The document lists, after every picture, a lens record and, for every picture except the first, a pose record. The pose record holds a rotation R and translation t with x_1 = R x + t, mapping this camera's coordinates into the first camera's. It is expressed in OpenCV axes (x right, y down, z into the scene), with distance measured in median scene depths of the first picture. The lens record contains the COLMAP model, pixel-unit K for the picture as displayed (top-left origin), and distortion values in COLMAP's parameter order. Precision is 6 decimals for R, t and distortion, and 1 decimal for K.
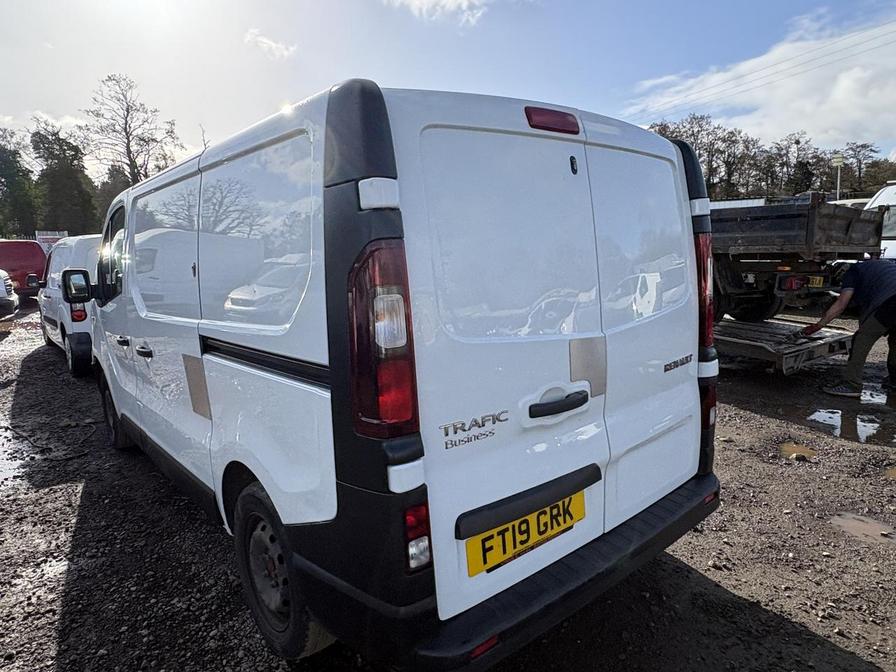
lens RADIAL K [[563.9, 0, 453.1], [0, 563.9, 340.2], [0, 0, 1]] dist [0.014542, -0.007261]
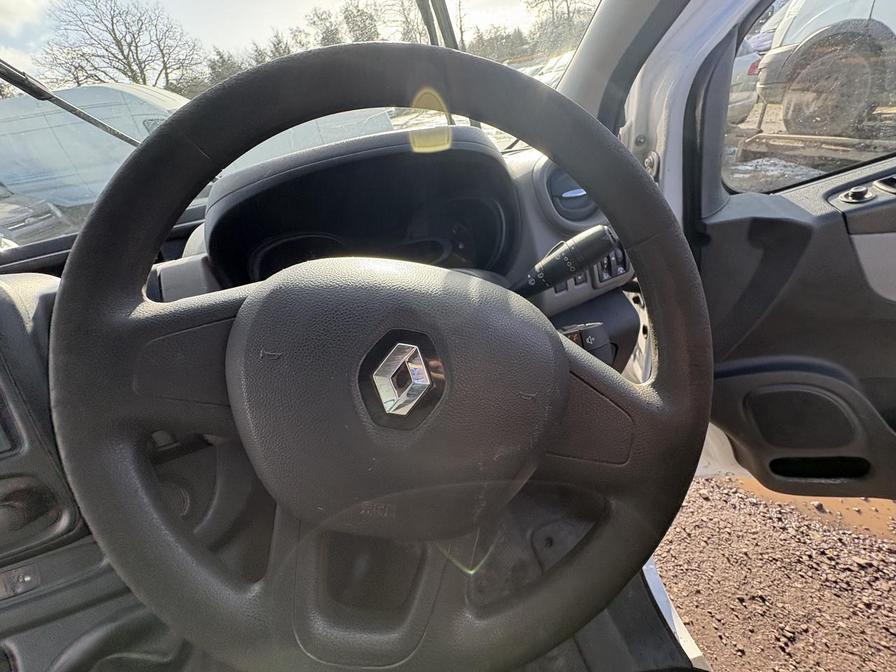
lens RADIAL K [[355.6, 0, 446.4], [0, 355.6, 332.9], [0, 0, 1]] dist [0.000763, -0.000525]
pose [[0.883205, 0.141157, -0.447241, -0.541627], [0.074856, 0.898975, 0.431555, -0.340127], [0.462976, -0.414630, 0.783413, 2.372024]]
